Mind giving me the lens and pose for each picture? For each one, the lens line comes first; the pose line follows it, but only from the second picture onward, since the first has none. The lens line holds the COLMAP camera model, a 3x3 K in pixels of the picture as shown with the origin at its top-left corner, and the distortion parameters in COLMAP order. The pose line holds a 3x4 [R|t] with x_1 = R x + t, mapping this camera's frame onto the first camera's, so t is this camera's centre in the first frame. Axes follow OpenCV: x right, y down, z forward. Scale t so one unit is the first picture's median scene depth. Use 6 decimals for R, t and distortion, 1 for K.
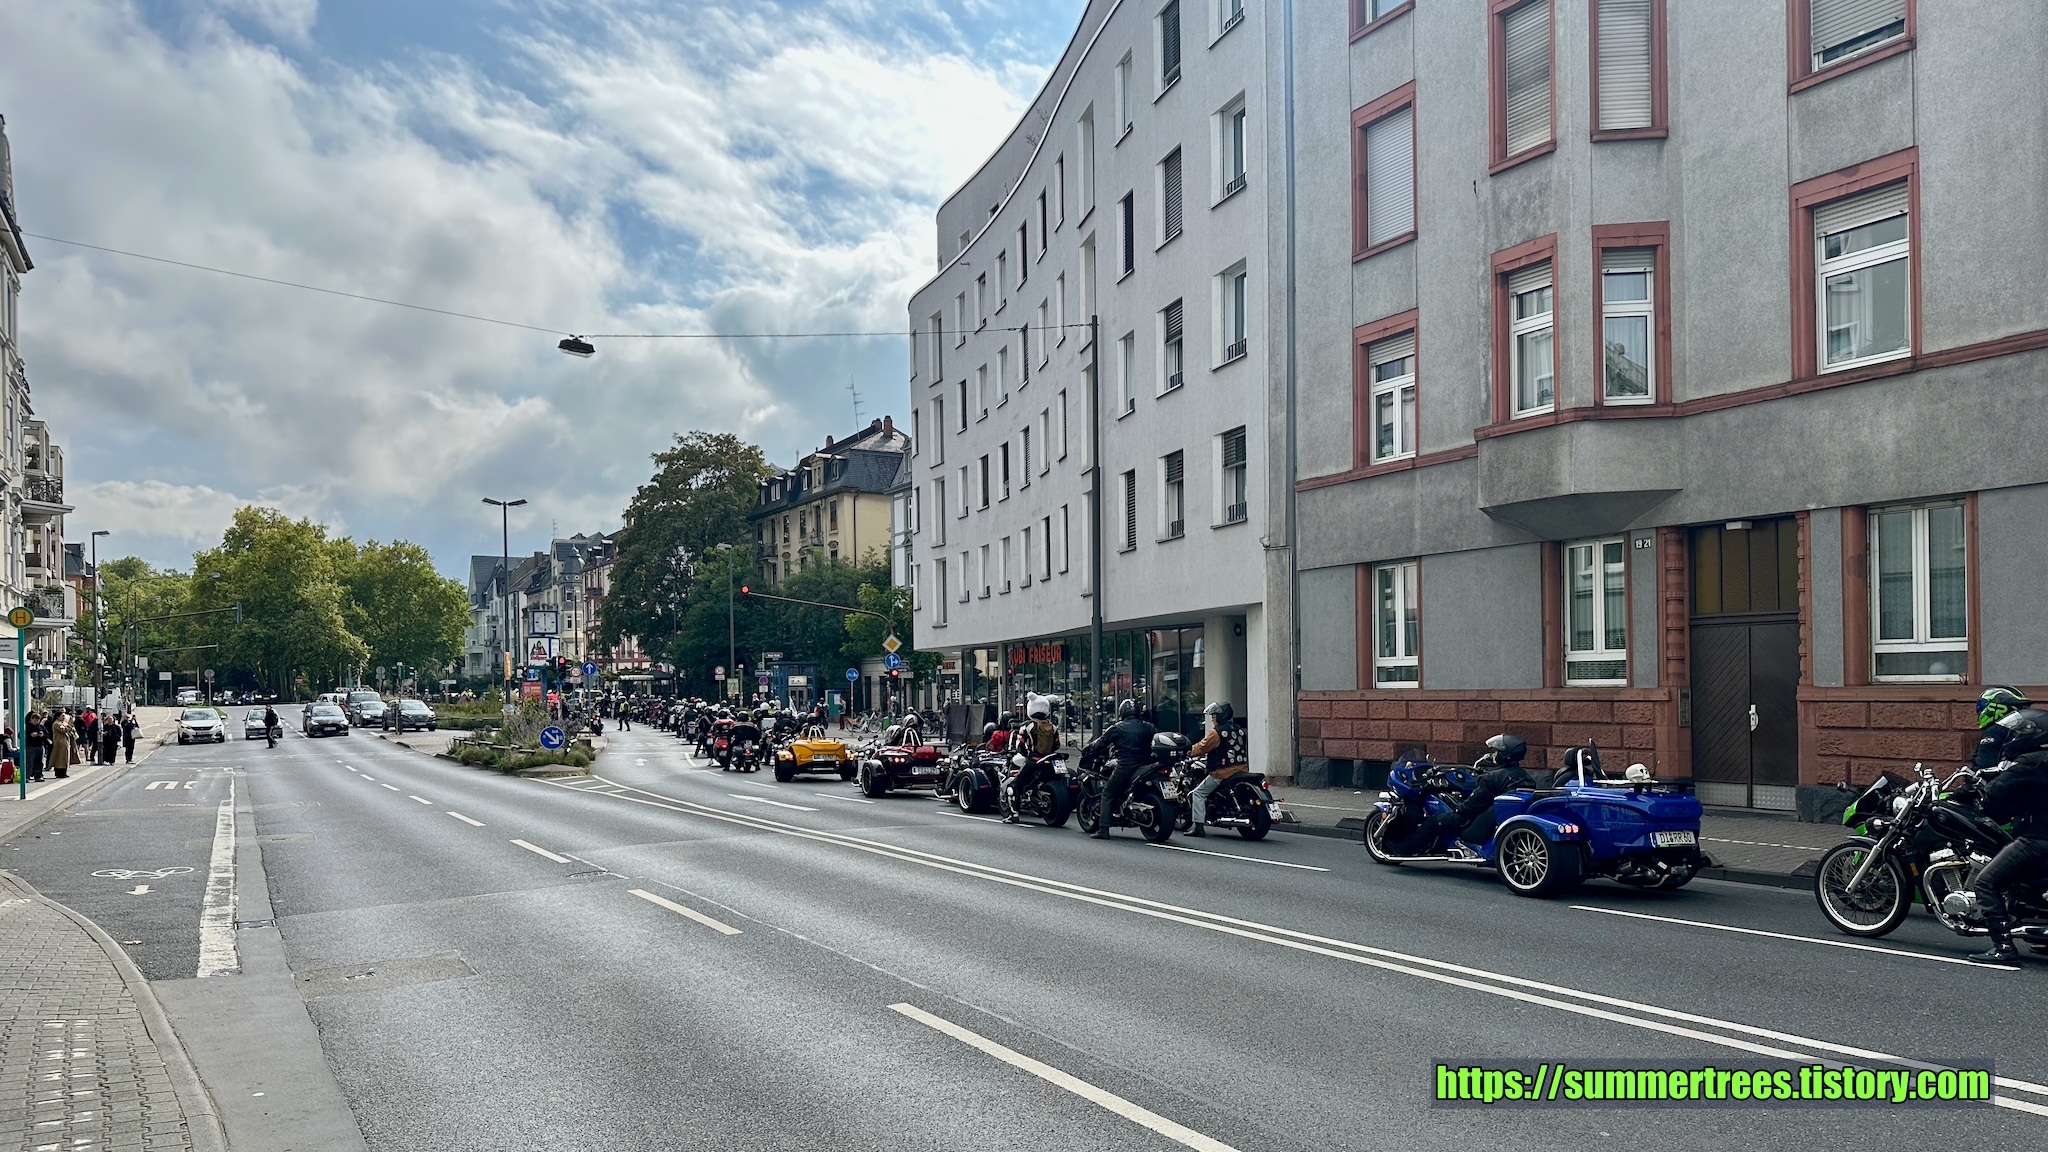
lens RADIAL K [[1450.1, 0, 1021.1], [0, 1450.1, 680.7], [0, 0, 1]] dist [0.082692, -0.077621]
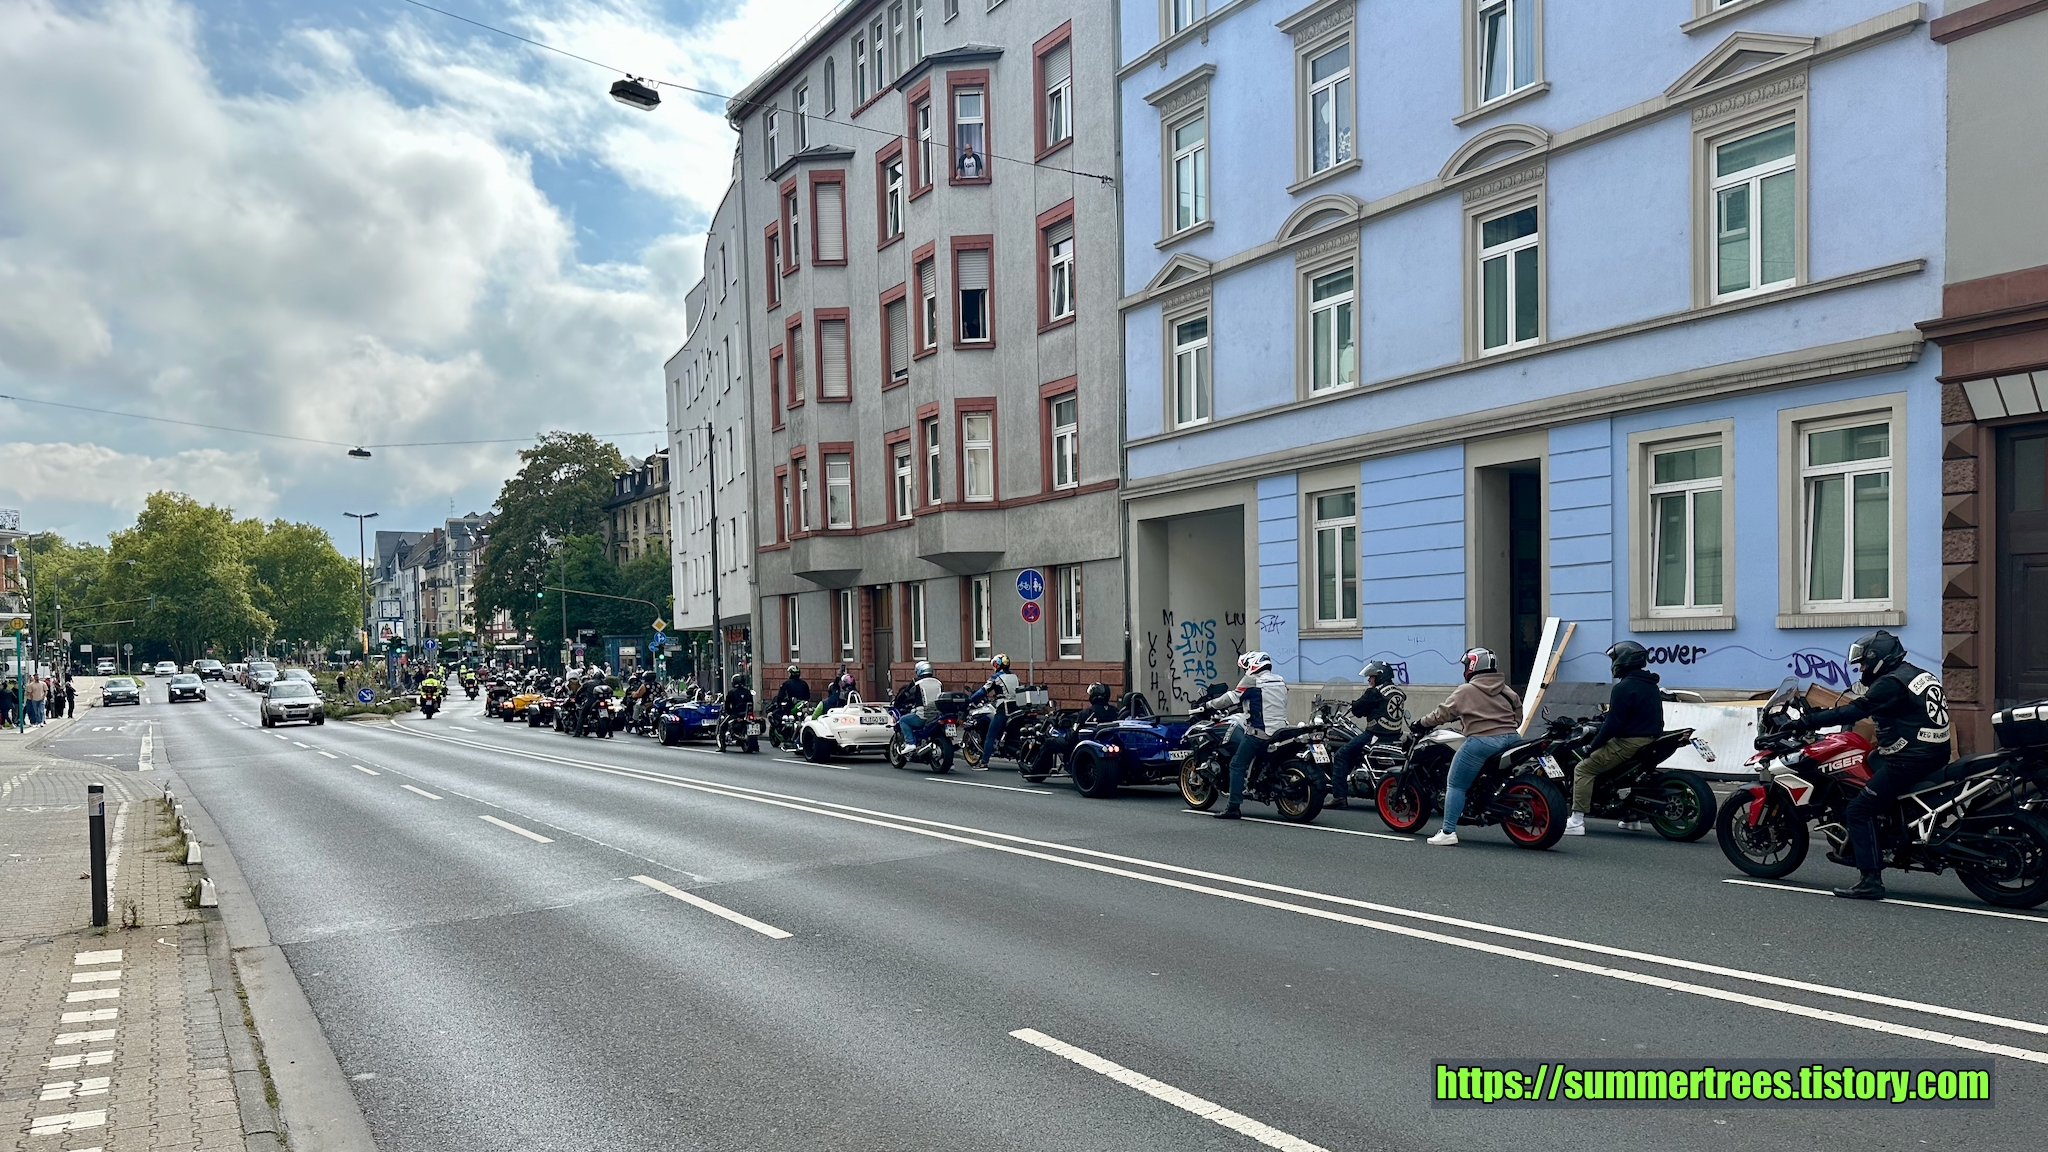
lens RADIAL K [[1450.1, 0, 1021.1], [0, 1450.1, 680.7], [0, 0, 1]] dist [0.082692, -0.077621]
pose [[0.999056, -0.013049, 0.041438, 0.074094], [0.011849, 0.999507, 0.029082, -0.003429], [-0.041797, -0.028564, 0.998718, -0.138058]]
